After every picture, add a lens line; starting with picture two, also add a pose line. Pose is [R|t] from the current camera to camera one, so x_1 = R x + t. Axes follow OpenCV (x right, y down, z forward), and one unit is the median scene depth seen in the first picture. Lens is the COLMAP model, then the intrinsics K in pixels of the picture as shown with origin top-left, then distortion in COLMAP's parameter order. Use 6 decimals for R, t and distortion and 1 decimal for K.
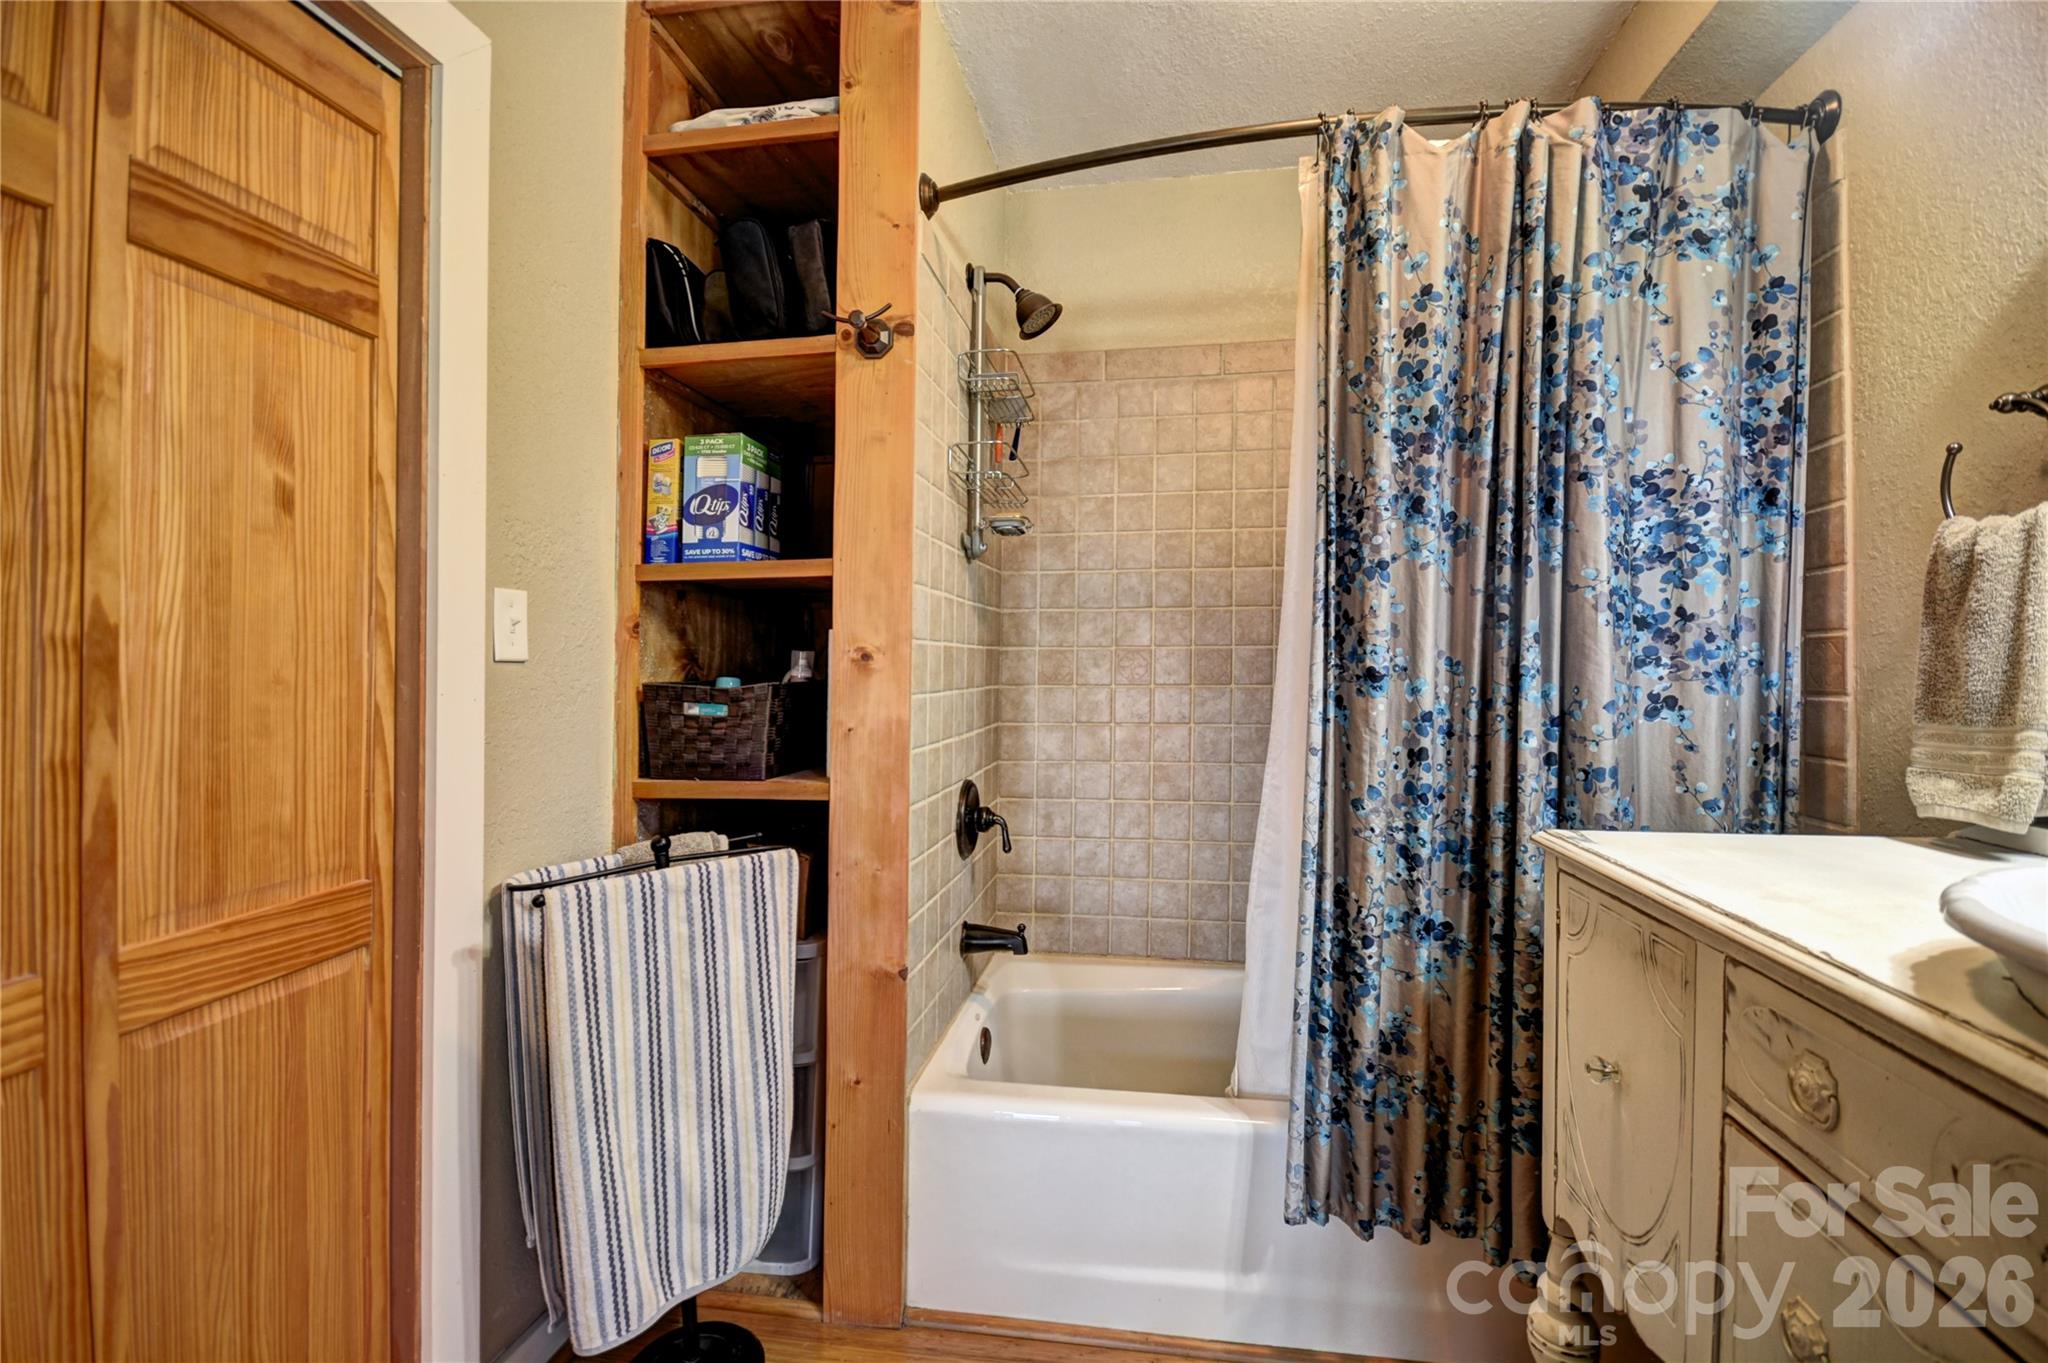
lens RADIAL K [[904.3, 0, 1023.4], [0, 904.3, 687.0], [0, 0, 1]] dist [0.001849, -0.006336]
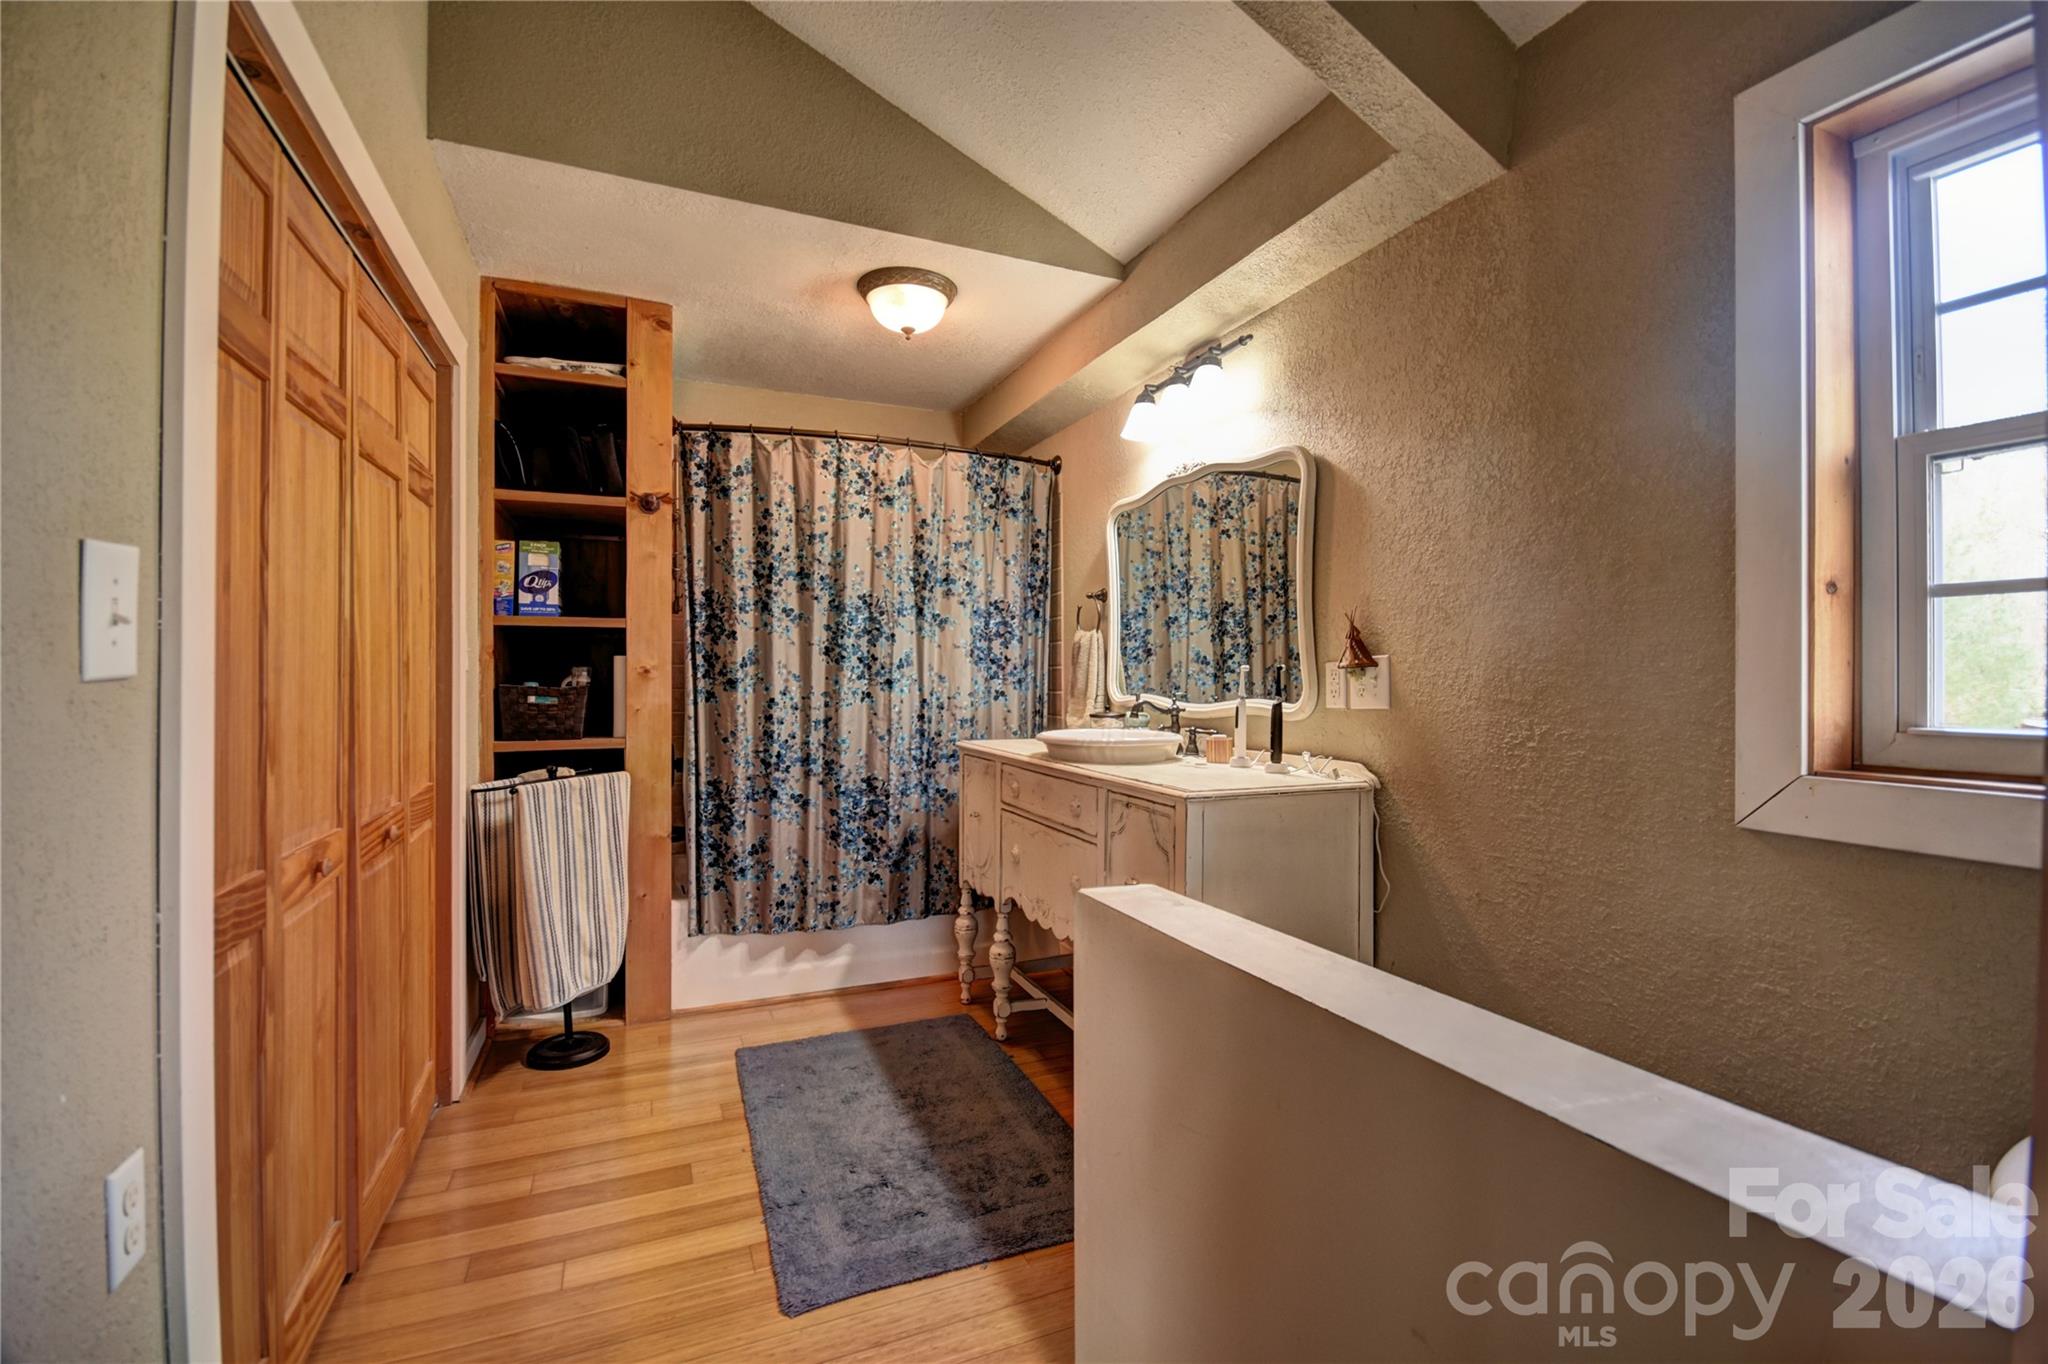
lens RADIAL K [[904.3, 0, 1023.7], [0, 904.3, 682.7], [0, 0, 1]] dist [0.001849, -0.006336]
pose [[0.837455, 0.004534, 0.546487, -0.599862], [0.003366, 0.999904, -0.013453, 0.020428], [-0.546496, 0.013106, 0.837359, -1.115270]]
